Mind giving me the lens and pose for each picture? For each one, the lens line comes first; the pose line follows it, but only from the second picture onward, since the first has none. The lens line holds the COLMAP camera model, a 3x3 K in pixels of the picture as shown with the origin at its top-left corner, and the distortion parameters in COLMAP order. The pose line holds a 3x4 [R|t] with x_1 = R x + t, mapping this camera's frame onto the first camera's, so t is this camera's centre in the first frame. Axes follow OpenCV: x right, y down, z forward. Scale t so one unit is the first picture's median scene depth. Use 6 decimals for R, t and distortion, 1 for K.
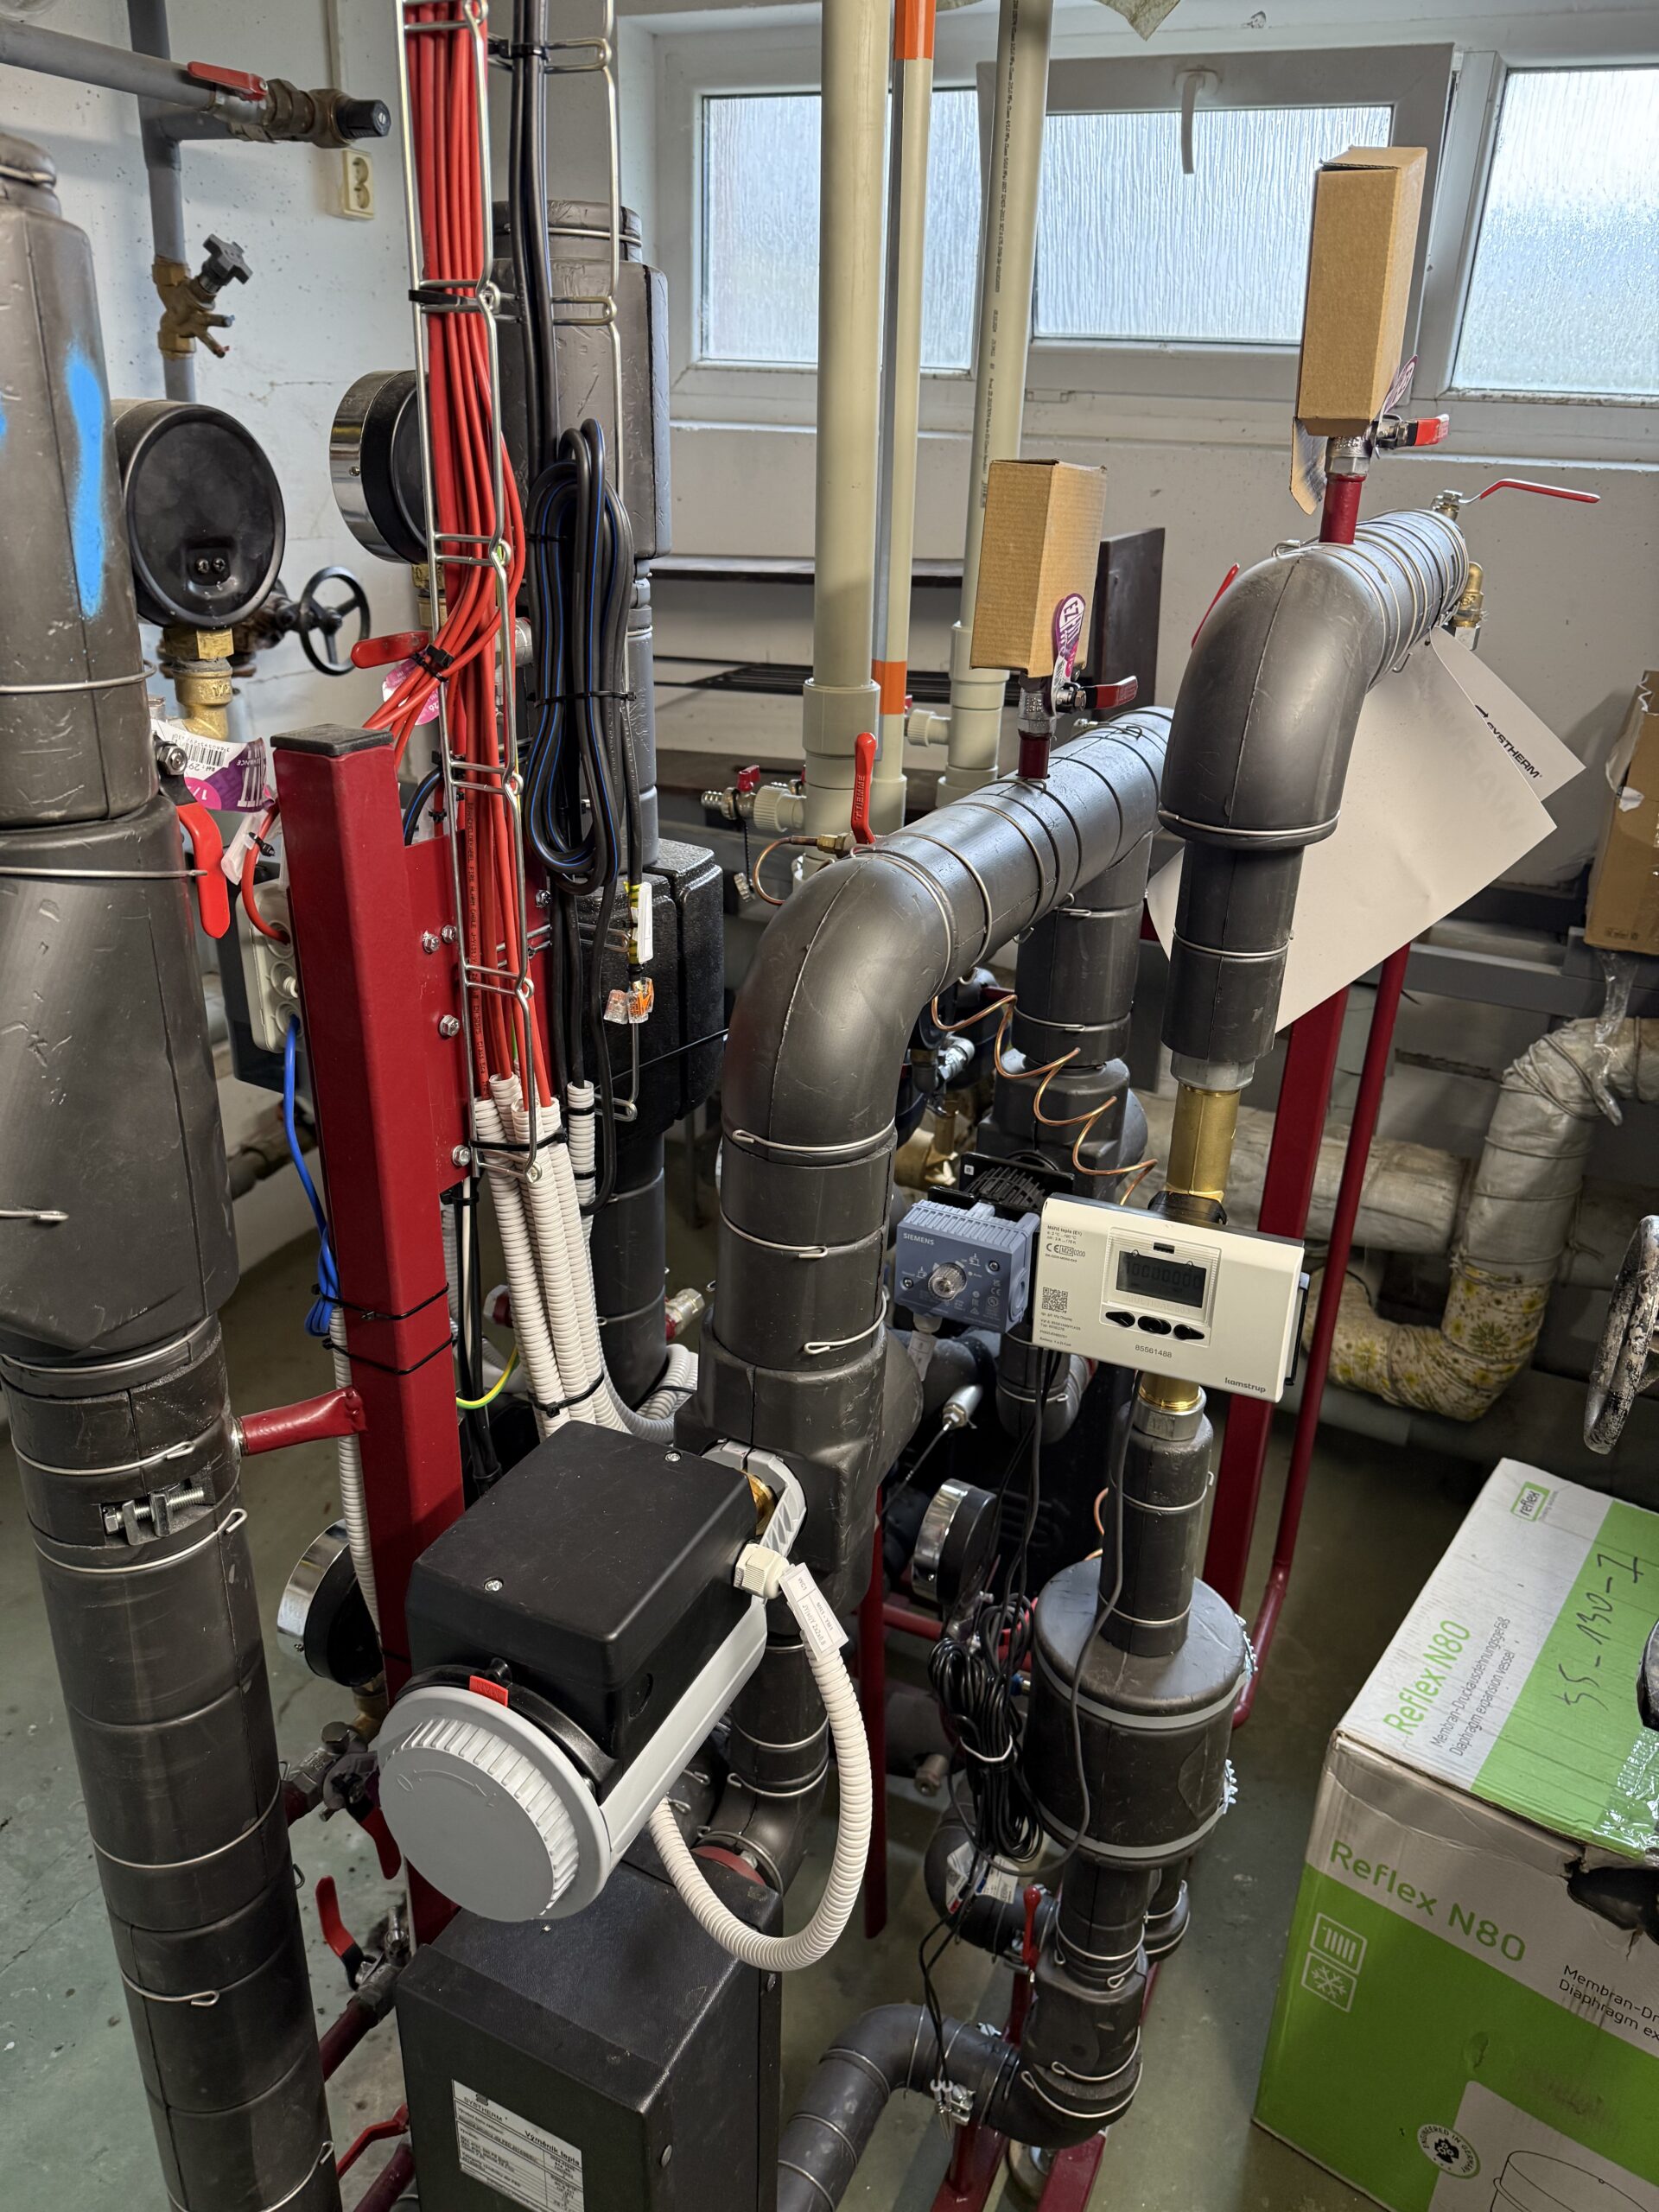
lens RADIAL K [[1559.5, 0, 829.5], [0, 1559.5, 1106.0], [0, 0, 1]] dist [0.023658, -0.035218]
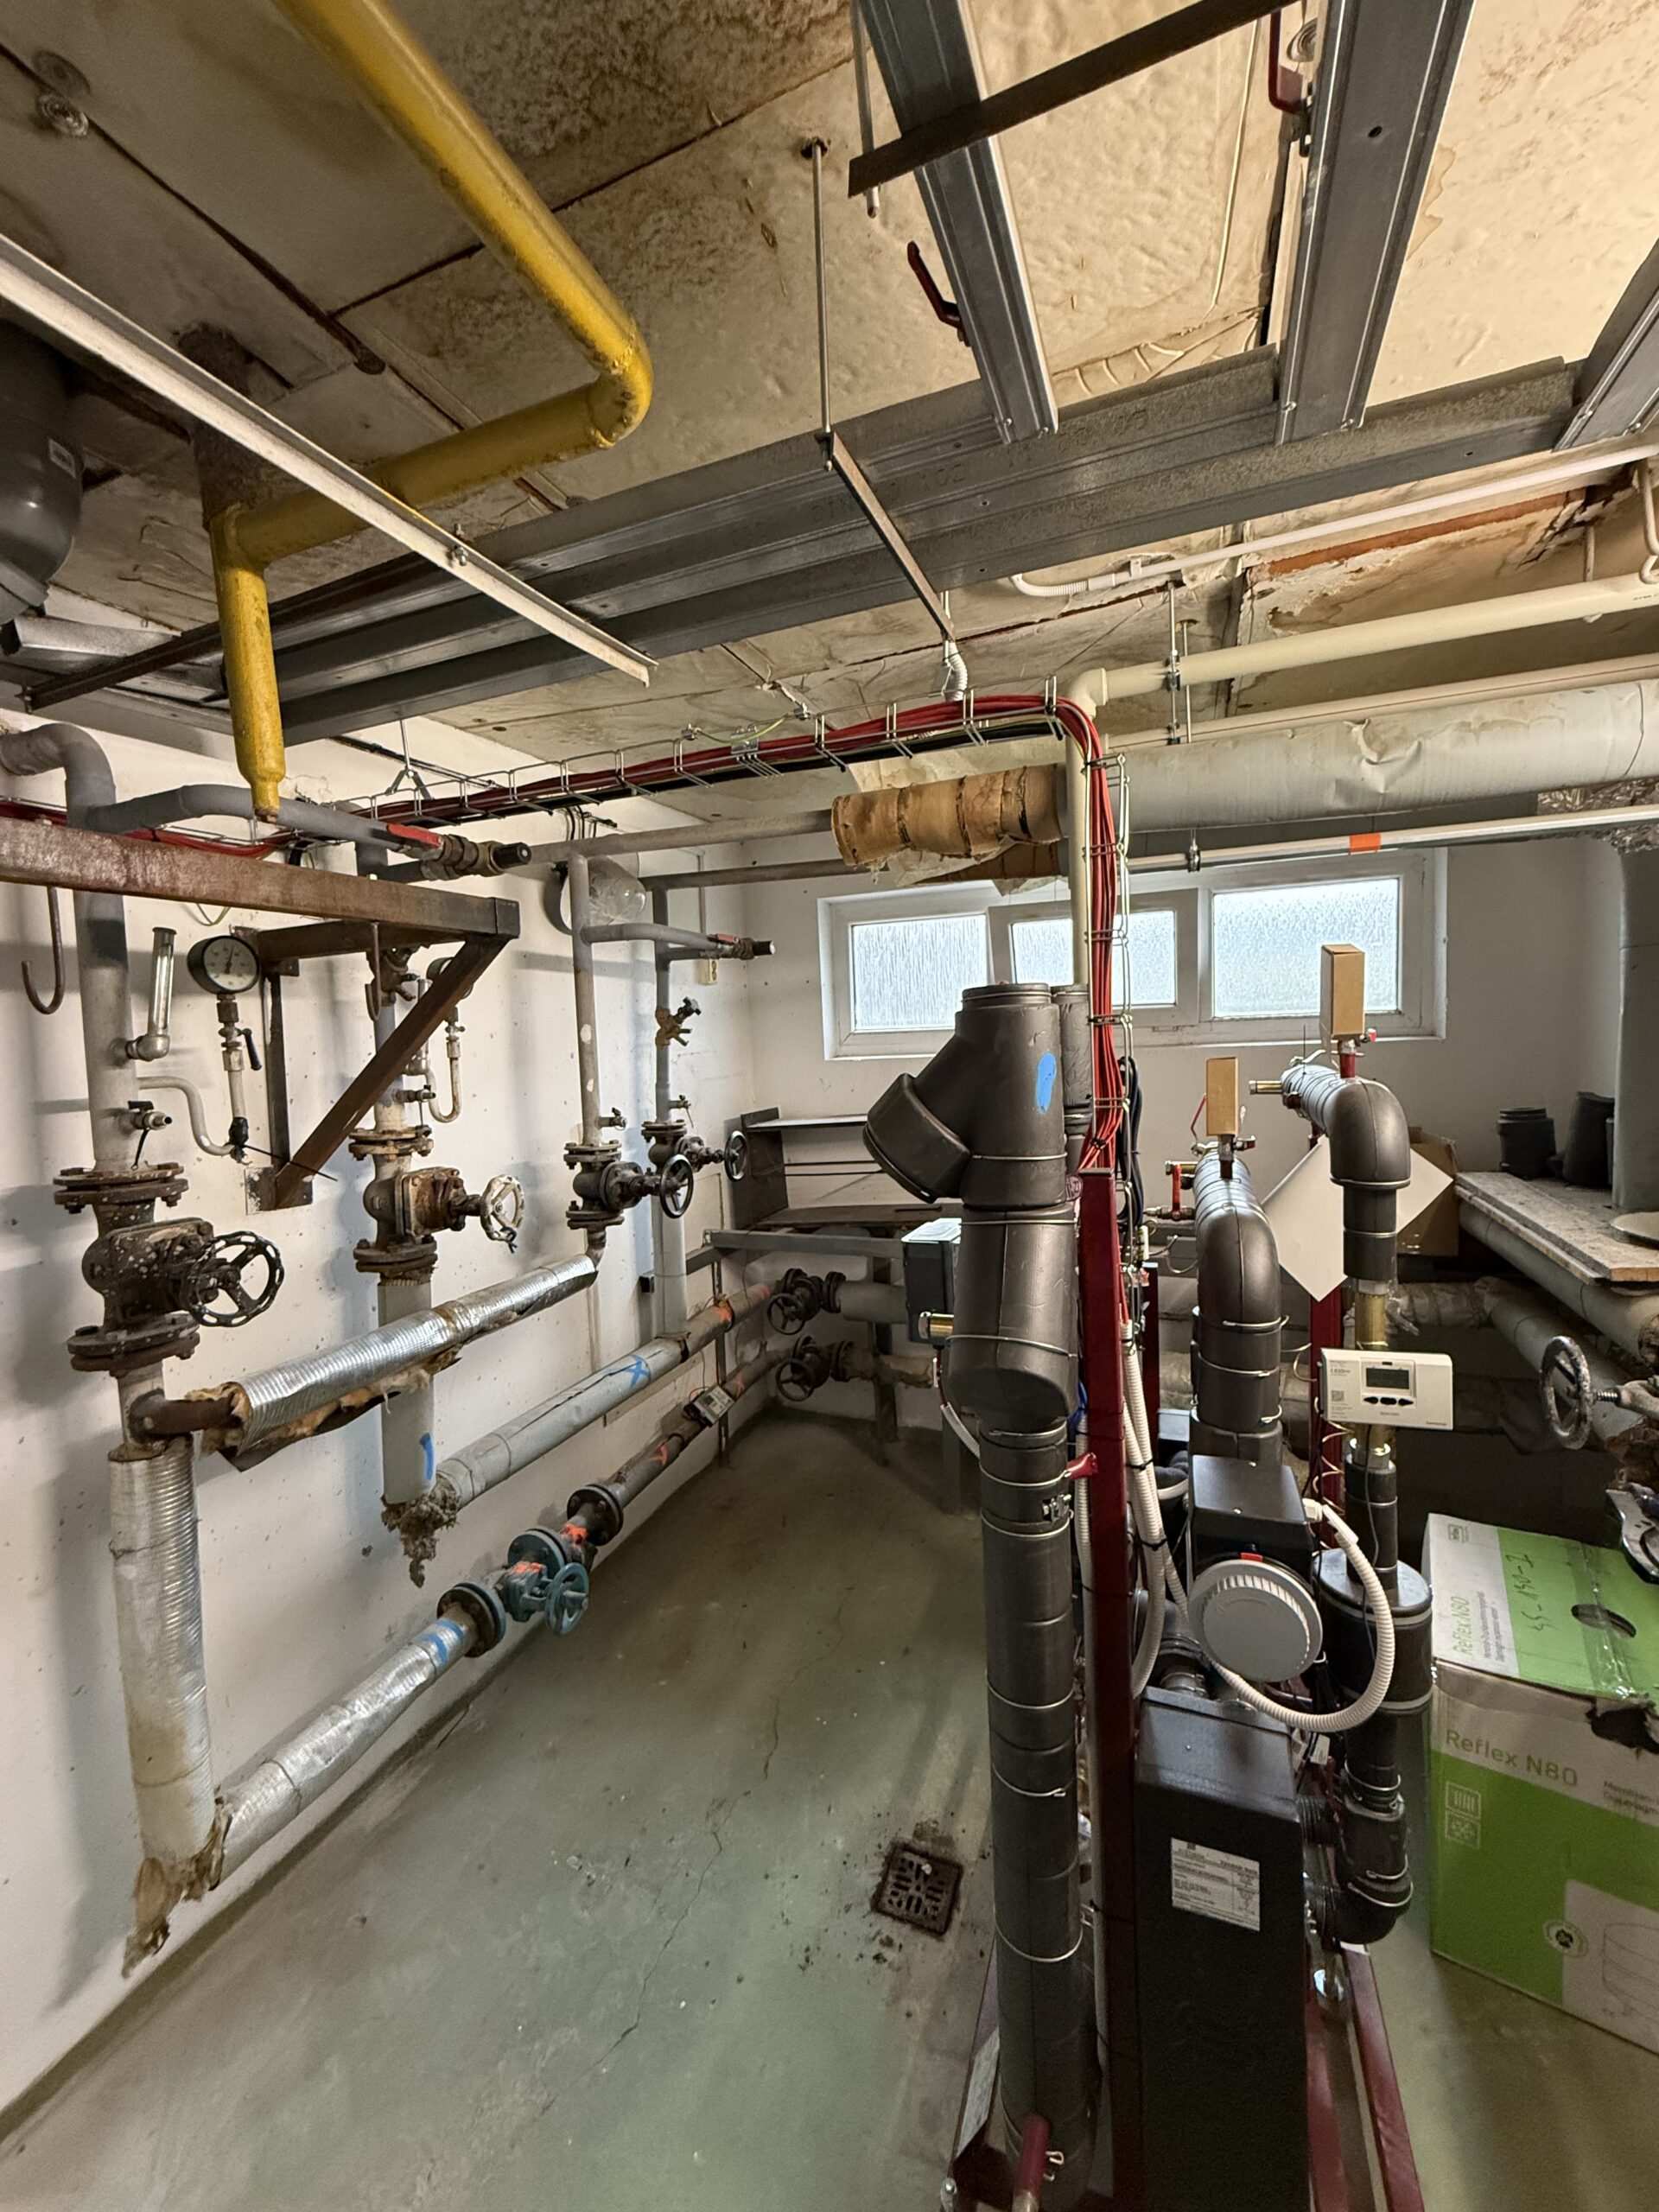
lens RADIAL K [[872.6, 0, 829.5], [0, 872.6, 1106.0], [0, 0, 1]] dist [-0.000336, 0.000076]
pose [[0.995007, -0.080333, 0.059220, -0.438425], [0.095711, 0.936222, -0.338125, 0.060854], [-0.028281, 0.342104, 0.939236, -0.219329]]
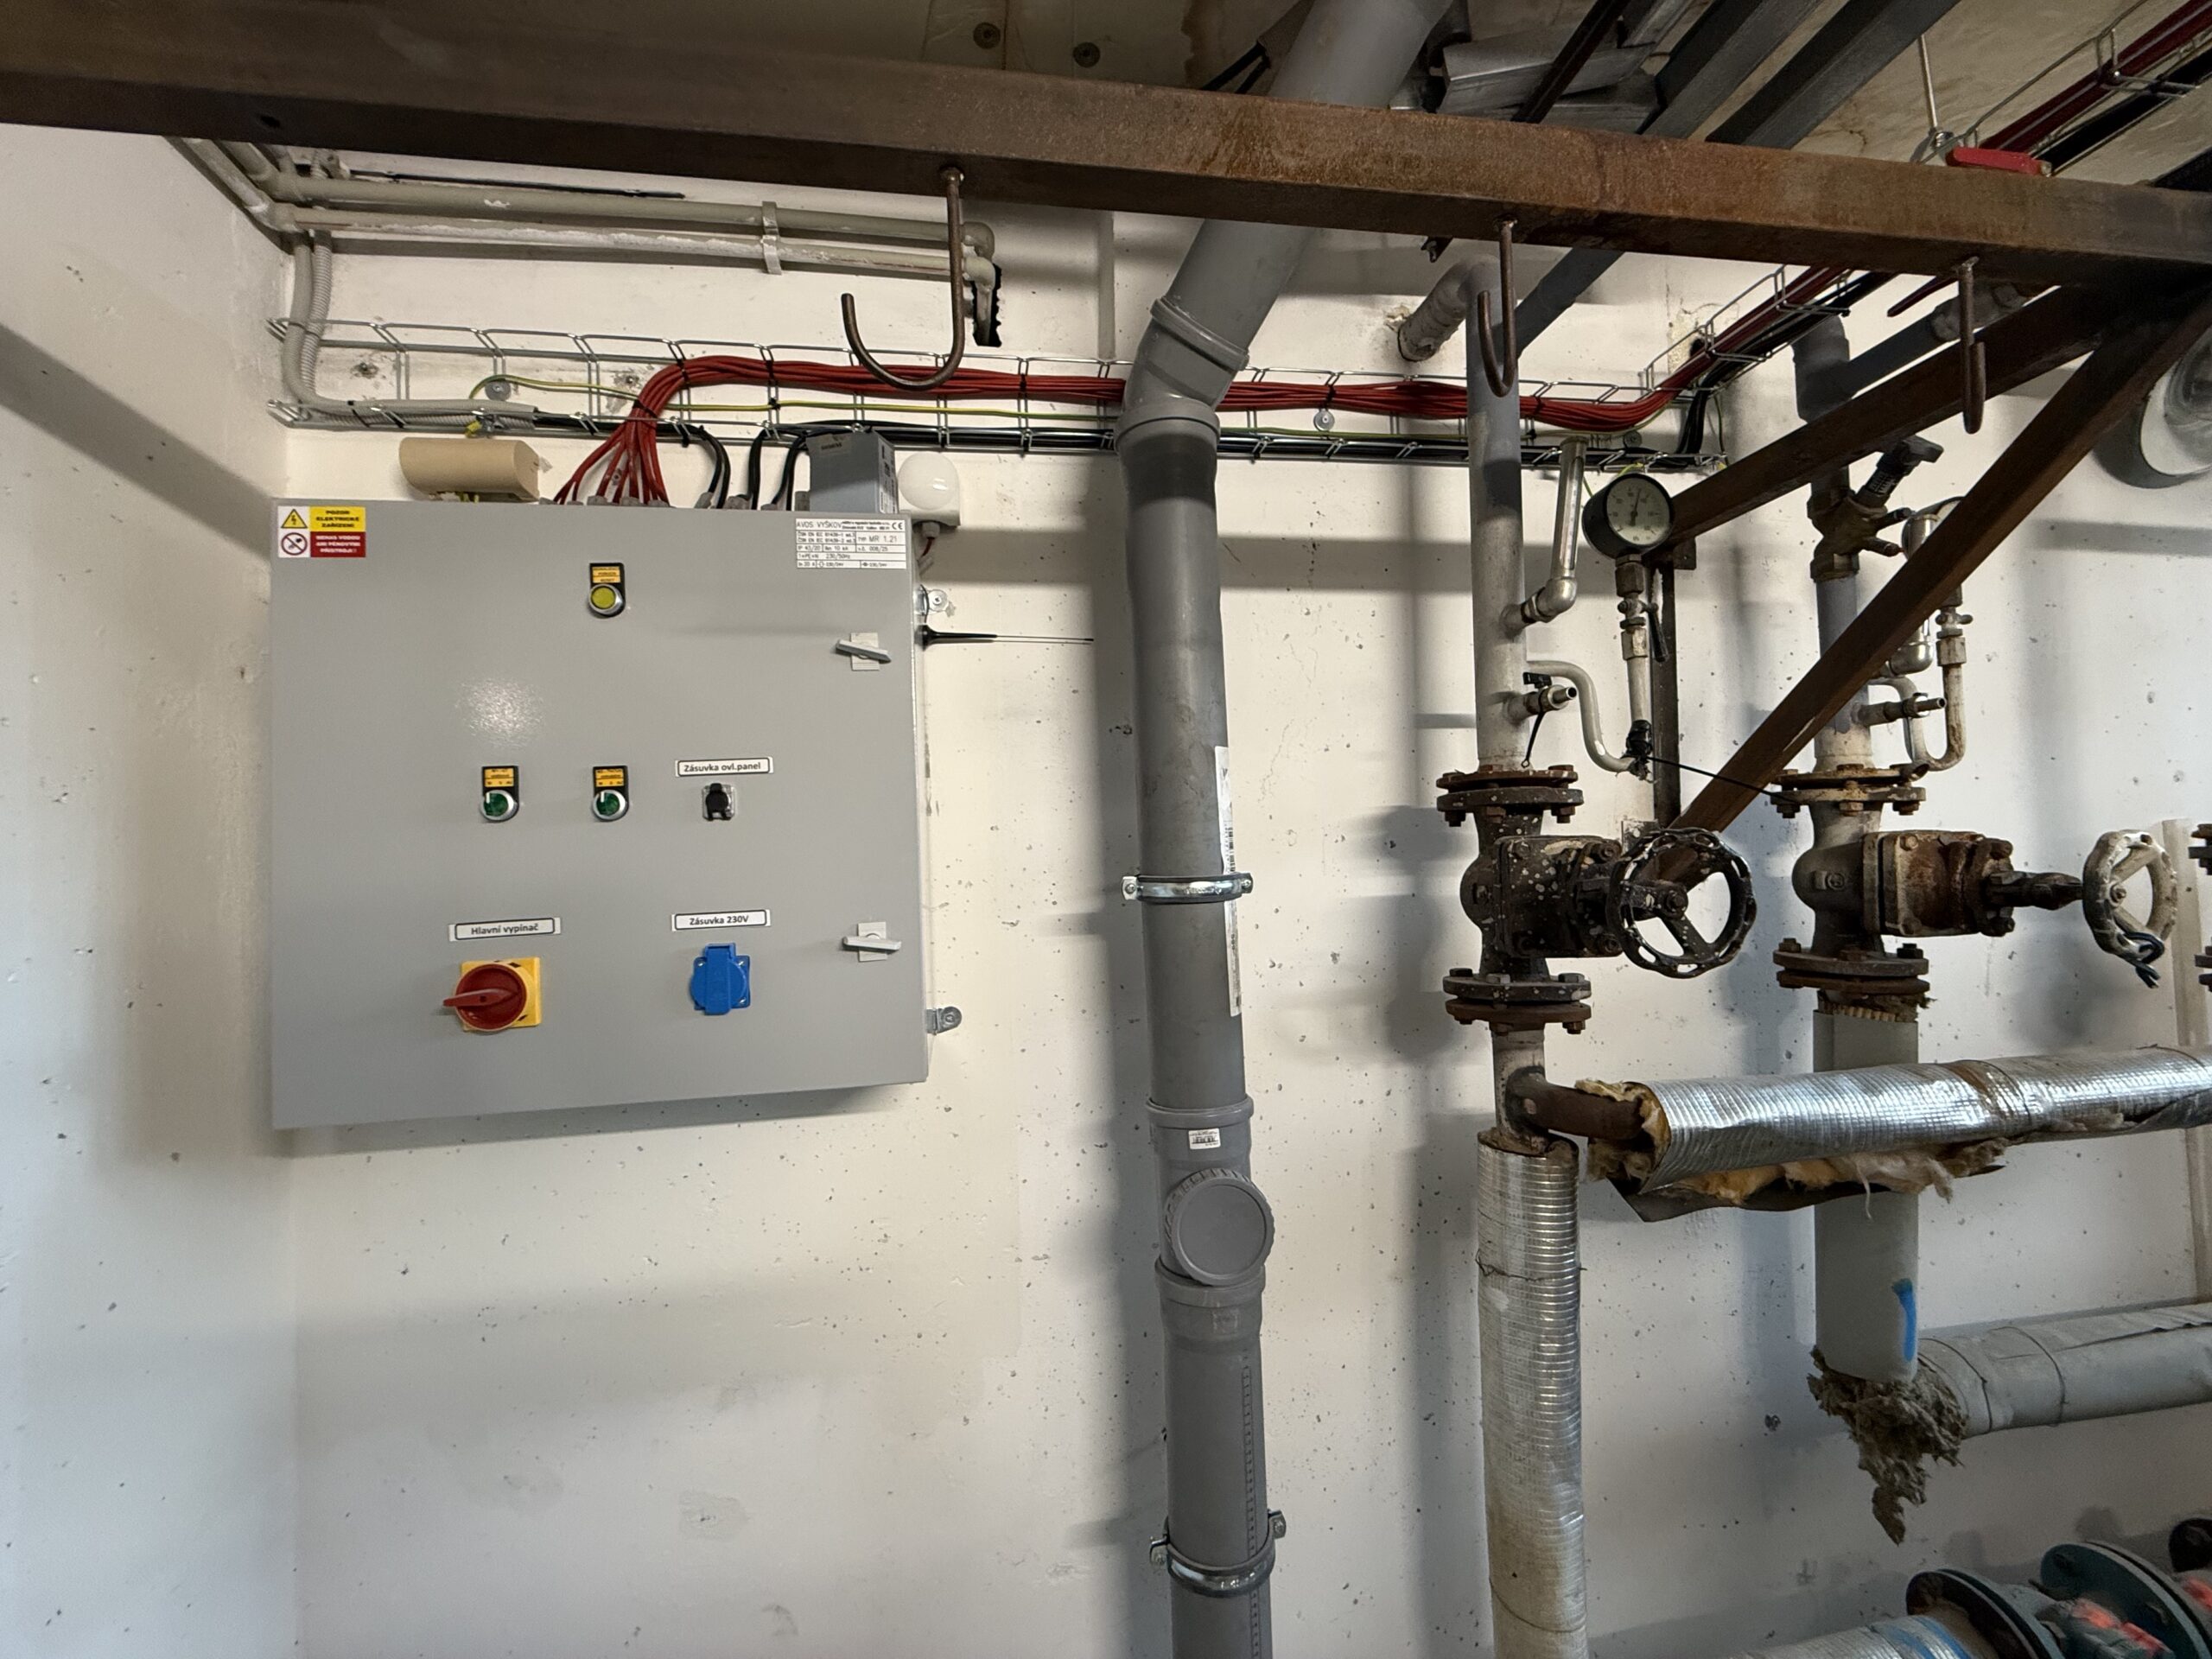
lens RADIAL K [[872.6, 0, 1099.5], [0, 872.6, 832.3], [0, 0, 1]] dist [-0.000336, 0.000076]
pose [[0.568270, -0.087683, -0.818157, -0.845285], [-0.292784, 0.907686, -0.300638, 0.118332], [0.768990, 0.410387, 0.490139, 0.208232]]
